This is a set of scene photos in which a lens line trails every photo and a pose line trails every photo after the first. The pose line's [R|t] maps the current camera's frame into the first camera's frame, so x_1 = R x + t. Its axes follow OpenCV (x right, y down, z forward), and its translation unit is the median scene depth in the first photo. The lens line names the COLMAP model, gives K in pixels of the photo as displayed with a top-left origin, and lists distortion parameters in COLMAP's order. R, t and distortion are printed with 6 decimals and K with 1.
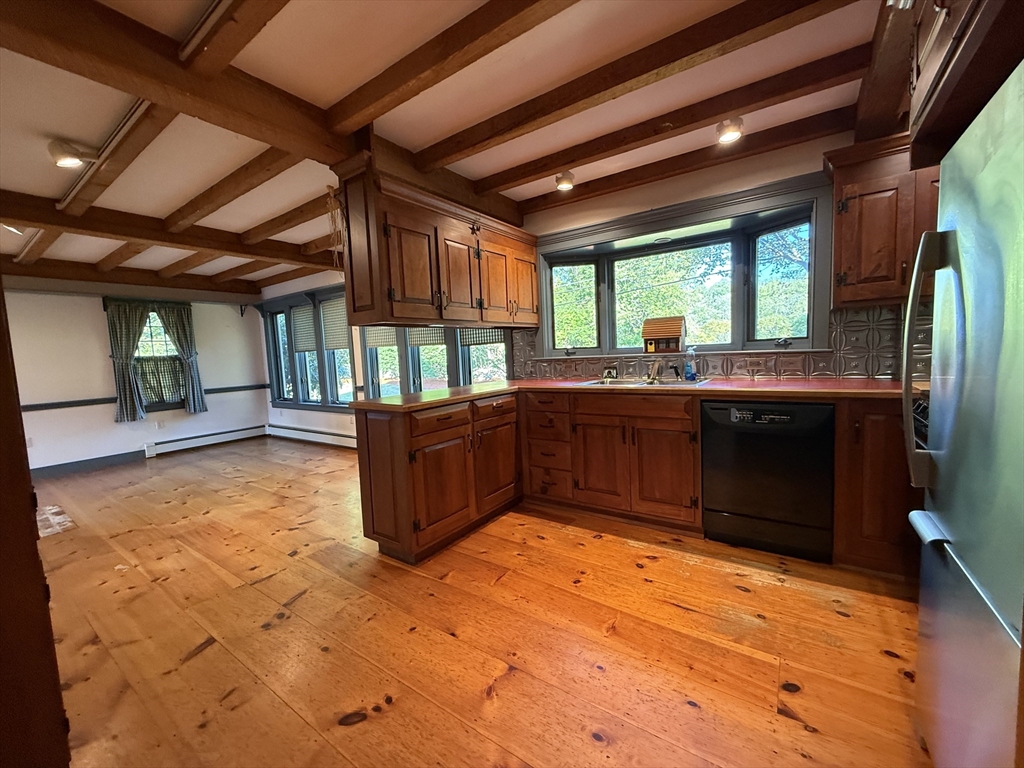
lens RADIAL K [[411.1, 0, 507.7], [0, 411.1, 384.5], [0, 0, 1]] dist [-0.000227, 0.000474]
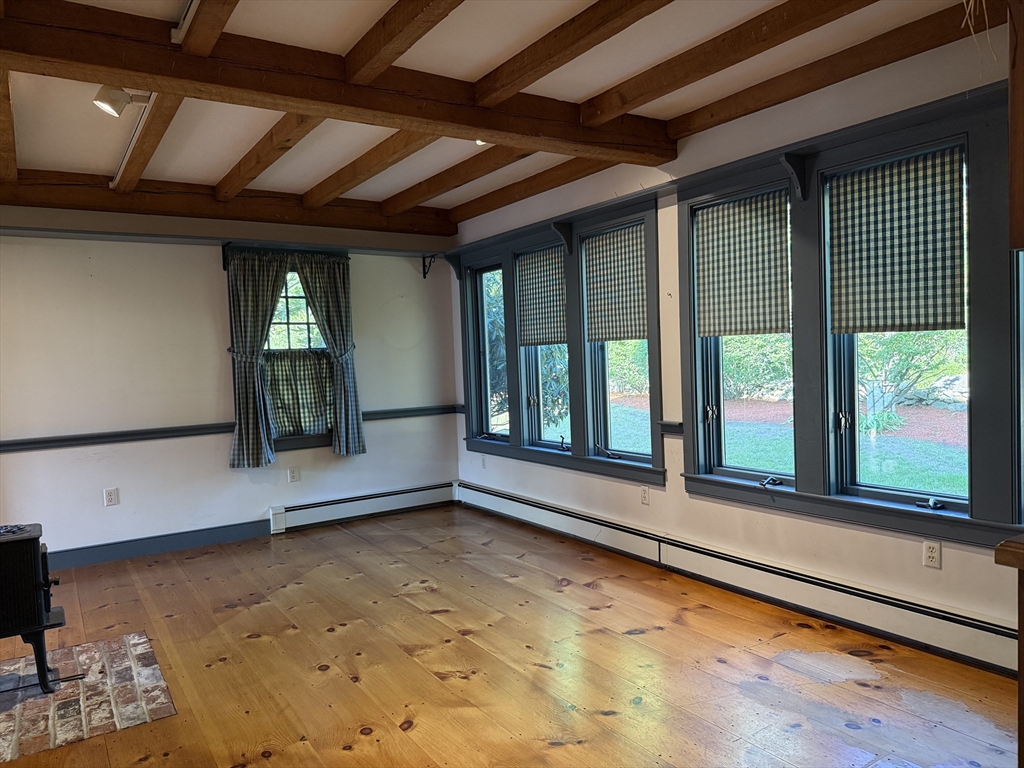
lens RADIAL K [[722.4, 0, 521.2], [0, 722.4, 383.7], [0, 0, 1]] dist [0.030366, -0.047502]
pose [[0.933644, 0.027665, -0.357133, -0.339053], [-0.036328, 0.999185, -0.017572, -0.027275], [0.356356, 0.029380, 0.933888, 0.308881]]
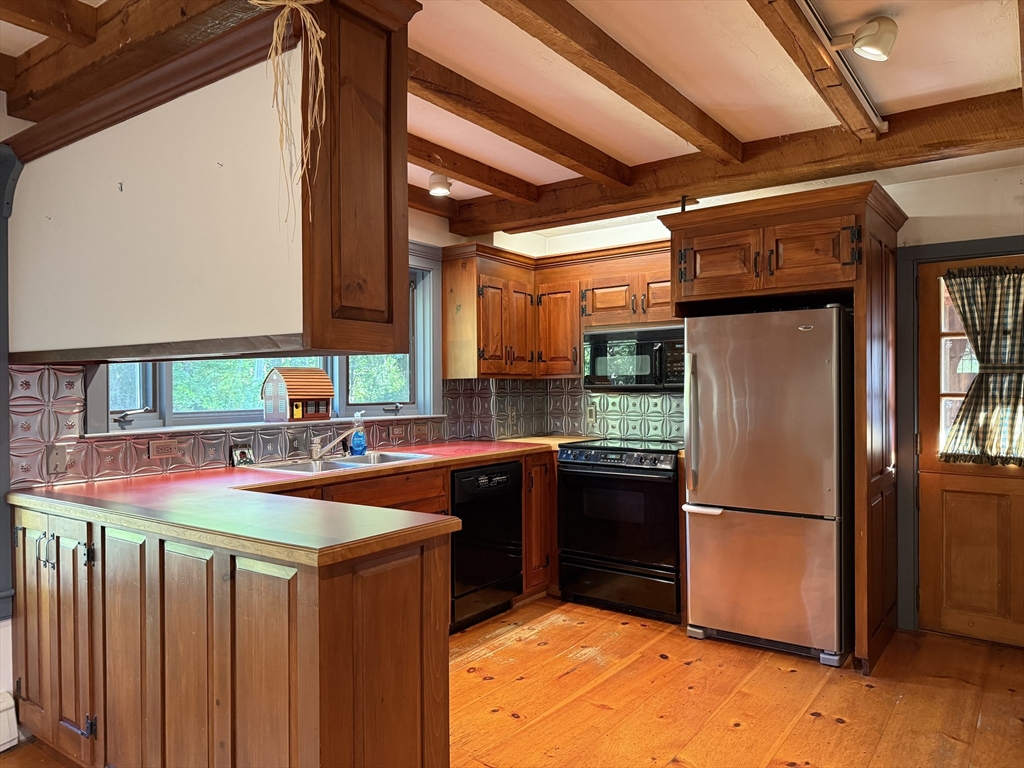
lens RADIAL K [[722.4, 0, 512.1], [0, 722.4, 386.0], [0, 0, 1]] dist [0.030366, -0.047502]
pose [[0.016051, 0.044710, 0.998871, -0.693591], [0.086211, 0.995218, -0.045932, -0.040681], [-0.996148, 0.086851, 0.012119, 0.535500]]
